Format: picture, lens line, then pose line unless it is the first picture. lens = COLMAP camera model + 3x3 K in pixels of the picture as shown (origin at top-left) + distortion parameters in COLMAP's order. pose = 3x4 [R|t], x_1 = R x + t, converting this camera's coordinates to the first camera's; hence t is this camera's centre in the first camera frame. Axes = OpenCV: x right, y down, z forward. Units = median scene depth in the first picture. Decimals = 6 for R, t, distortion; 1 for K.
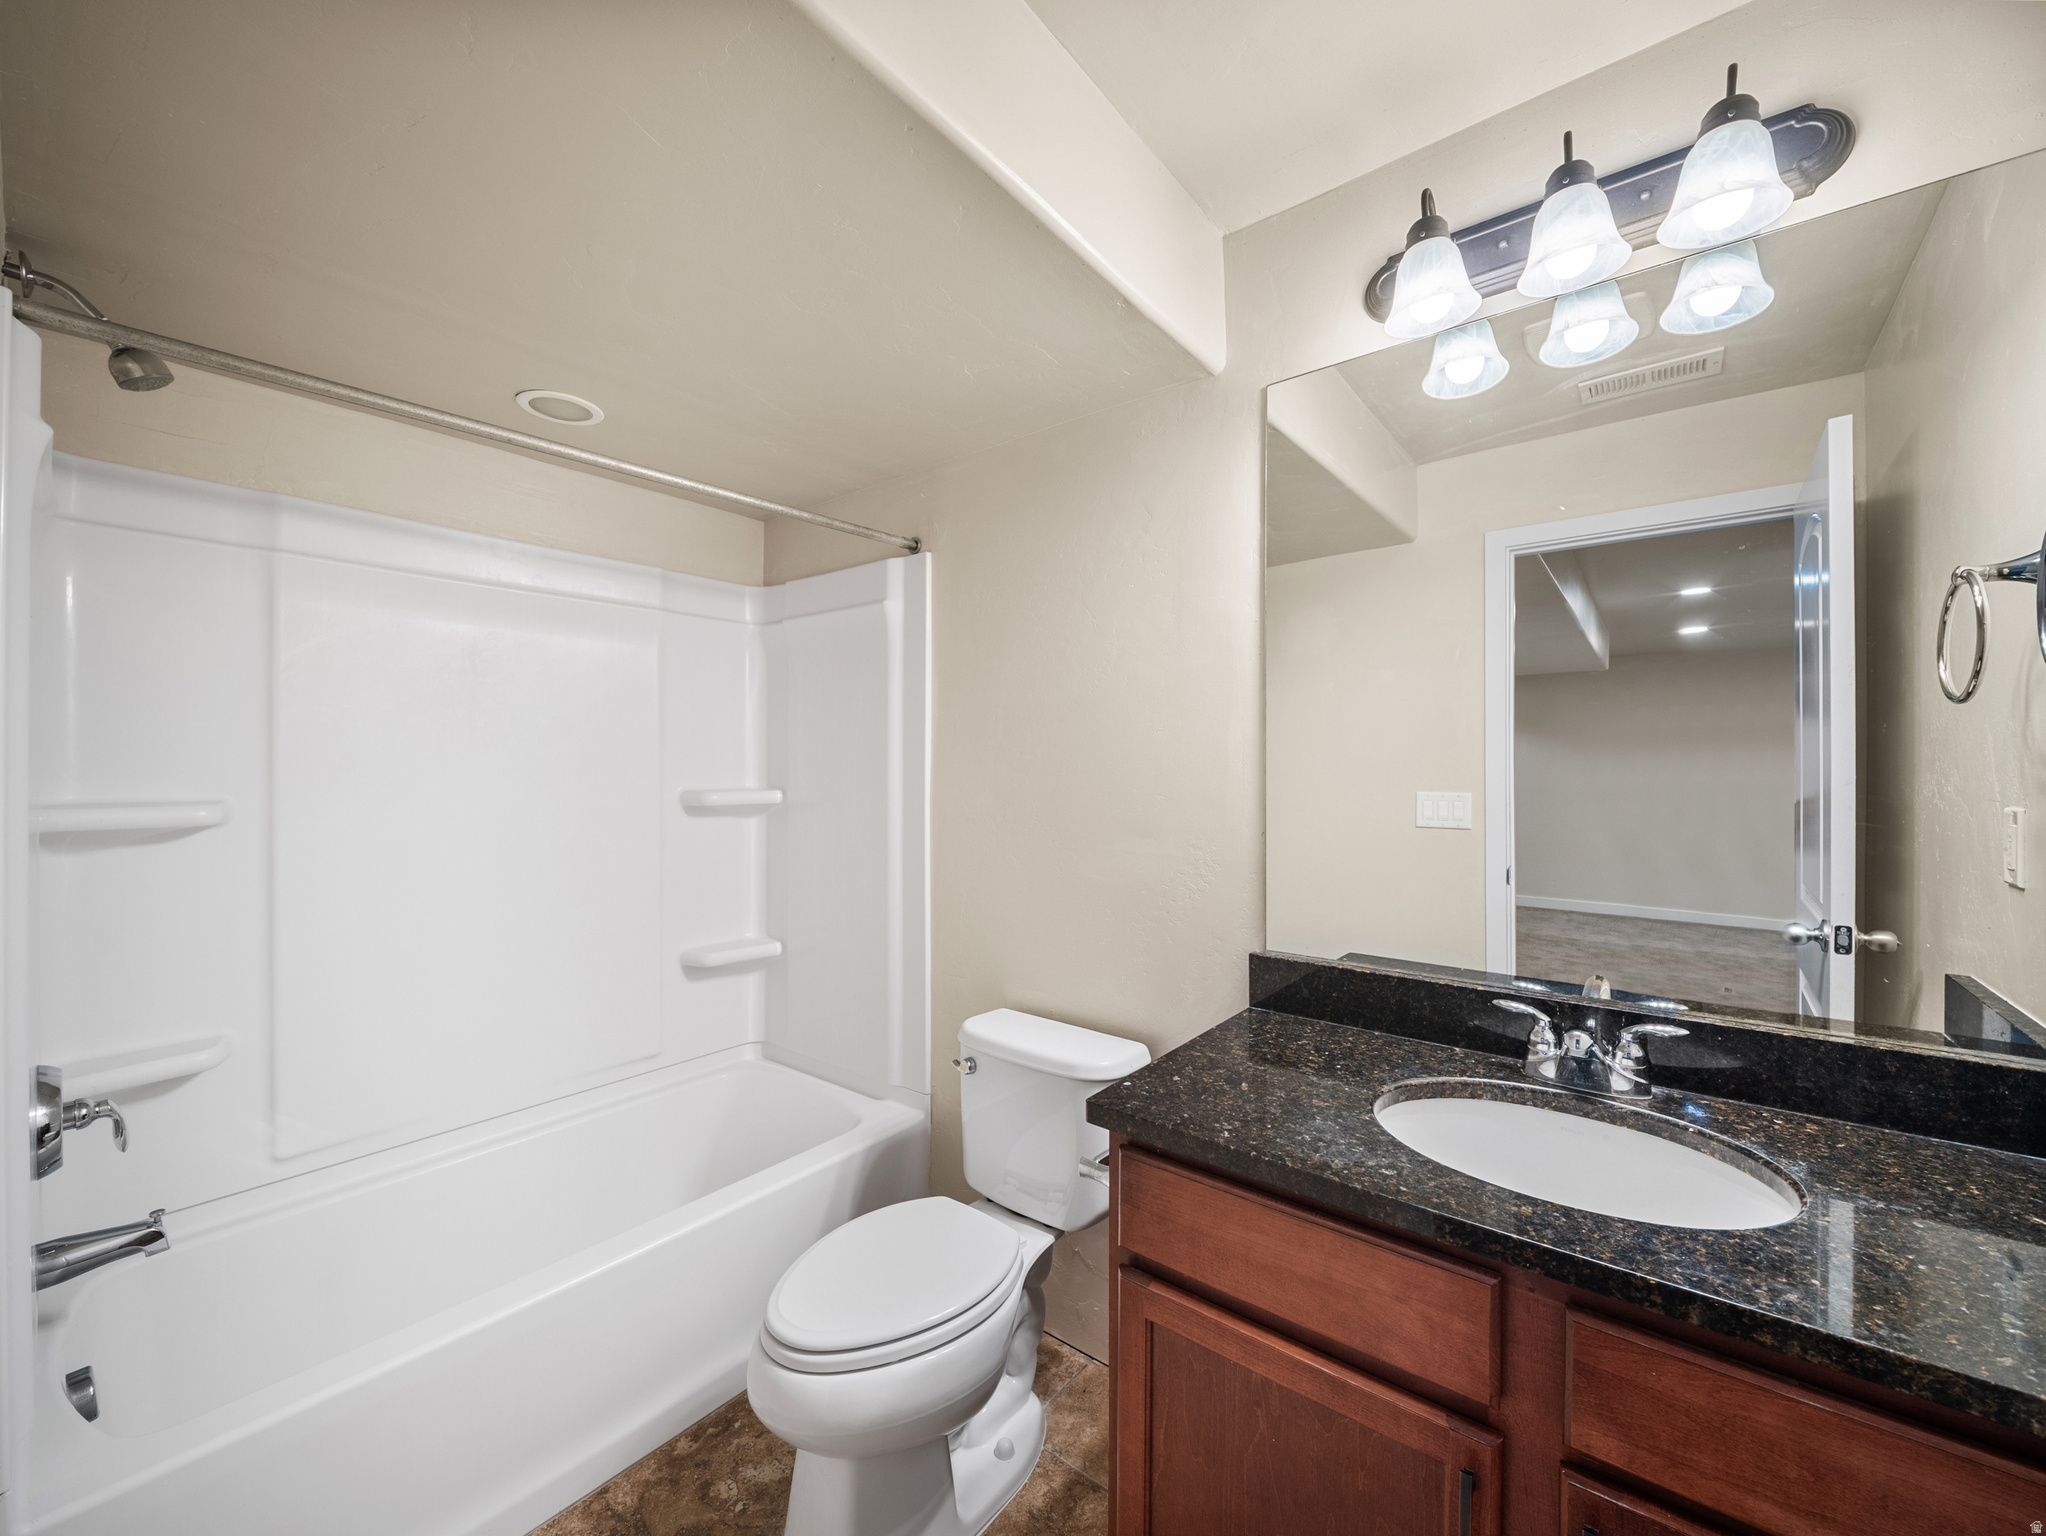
lens RADIAL K [[810.0, 0, 1034.9], [0, 810.0, 726.0], [0, 0, 1]] dist [-0.000602, -0.005062]
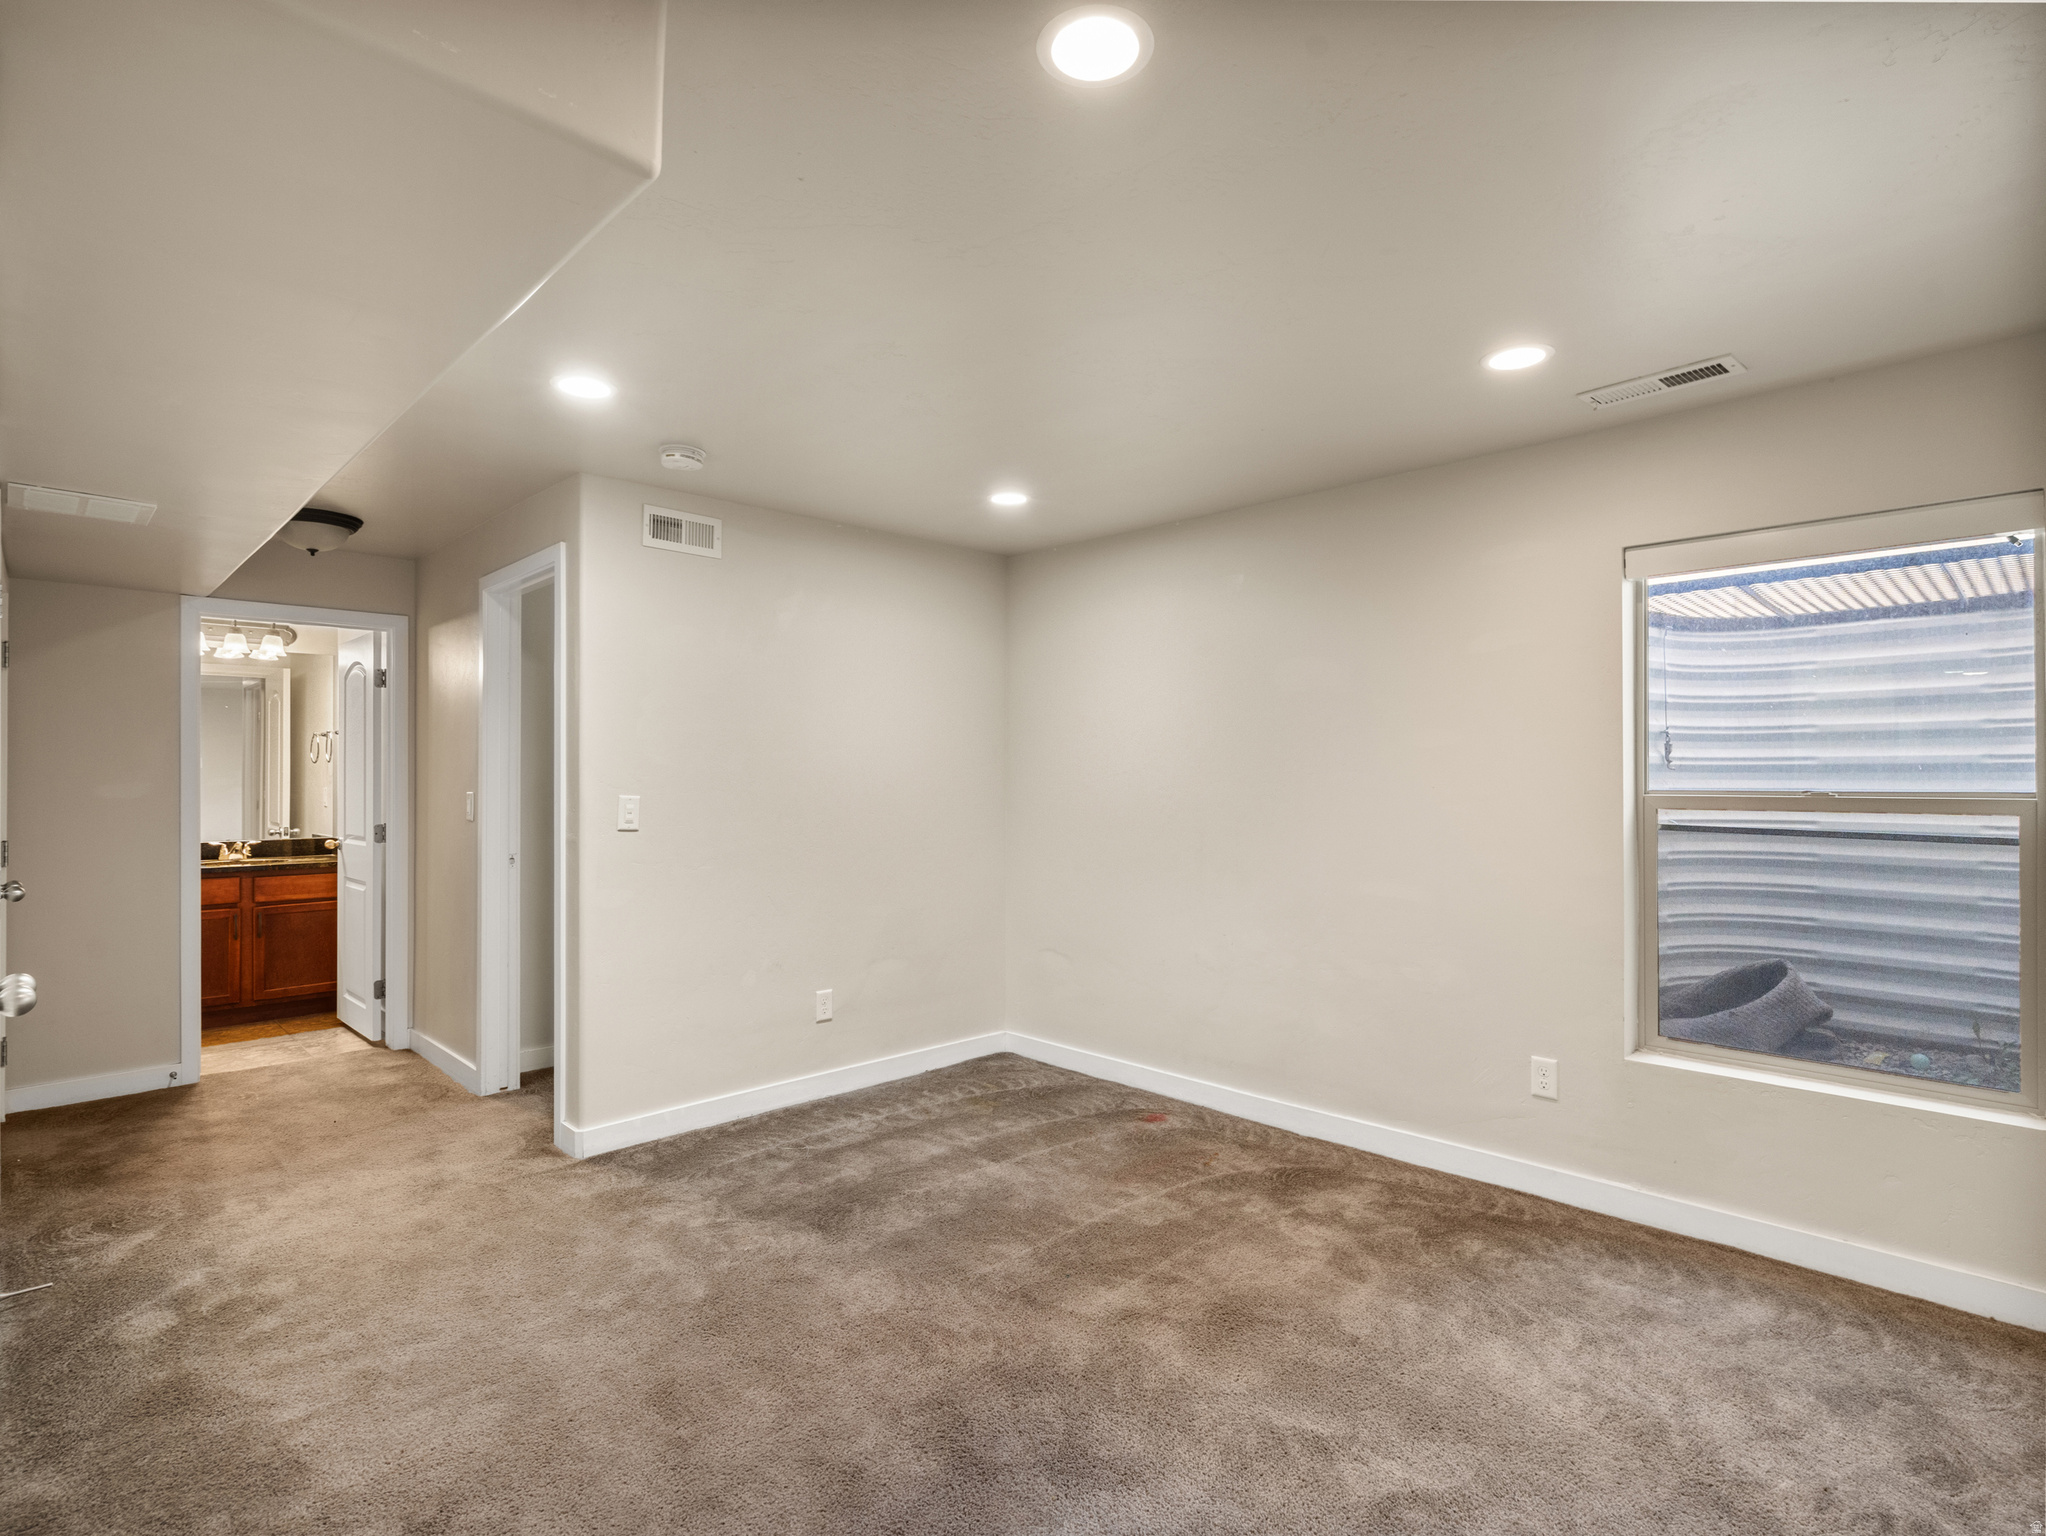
lens RADIAL K [[1041.6, 0, 1026.6], [0, 1041.6, 781.4], [0, 0, 1]] dist [0.000213, -0.000057]
pose [[0.127493, -0.003066, 0.991835, -4.586210], [-0.011432, 0.999924, 0.004561, -0.025531], [-0.991774, -0.011921, 0.127448, -4.124772]]
